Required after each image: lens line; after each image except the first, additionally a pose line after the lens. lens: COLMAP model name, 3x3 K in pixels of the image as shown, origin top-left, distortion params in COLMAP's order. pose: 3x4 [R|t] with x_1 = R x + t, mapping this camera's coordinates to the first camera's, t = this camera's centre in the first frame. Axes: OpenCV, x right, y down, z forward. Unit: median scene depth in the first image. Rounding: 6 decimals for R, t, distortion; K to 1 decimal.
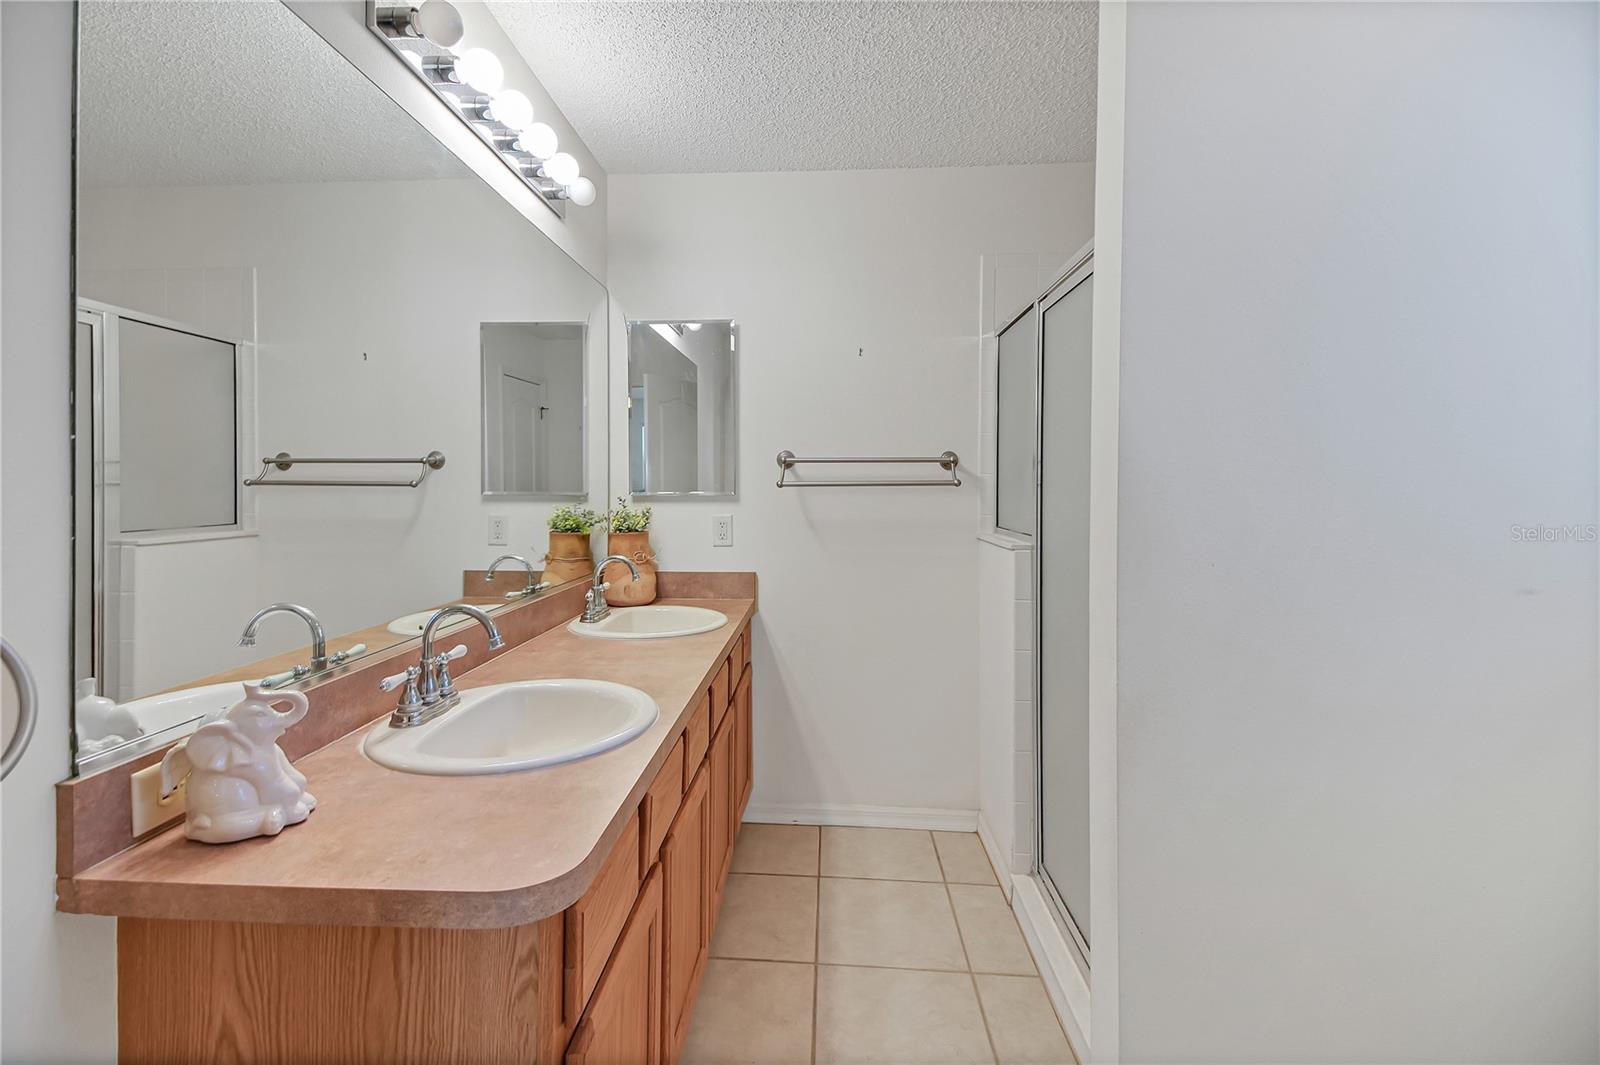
lens RADIAL K [[700.4, 0, 780.5], [0, 700.4, 486.3], [0, 0, 1]] dist [0.048044, -0.023282]
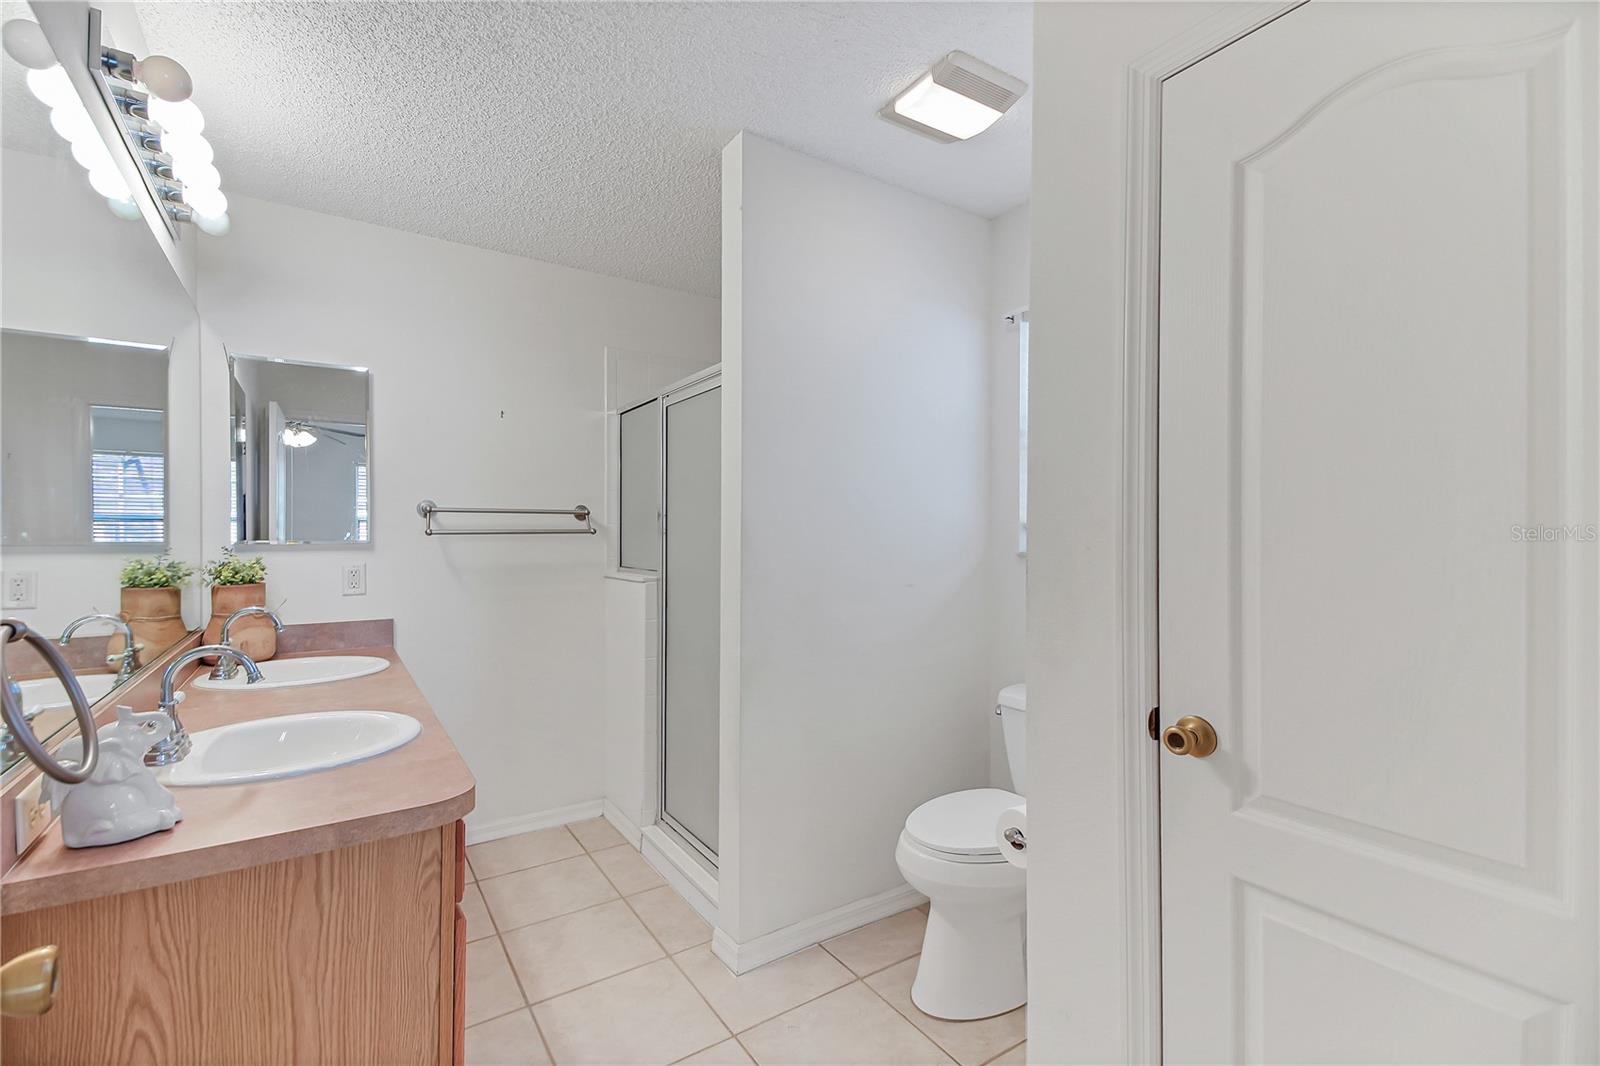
lens RADIAL K [[708.0, 0, 790.8], [0, 708.0, 508.6], [0, 0, 1]] dist [0.050614, -0.023568]
pose [[0.802257, 0.021503, 0.596592, -0.236255], [0.000925, 0.999305, -0.037262, 0.002144], [-0.596978, 0.030446, 0.801679, -0.225702]]
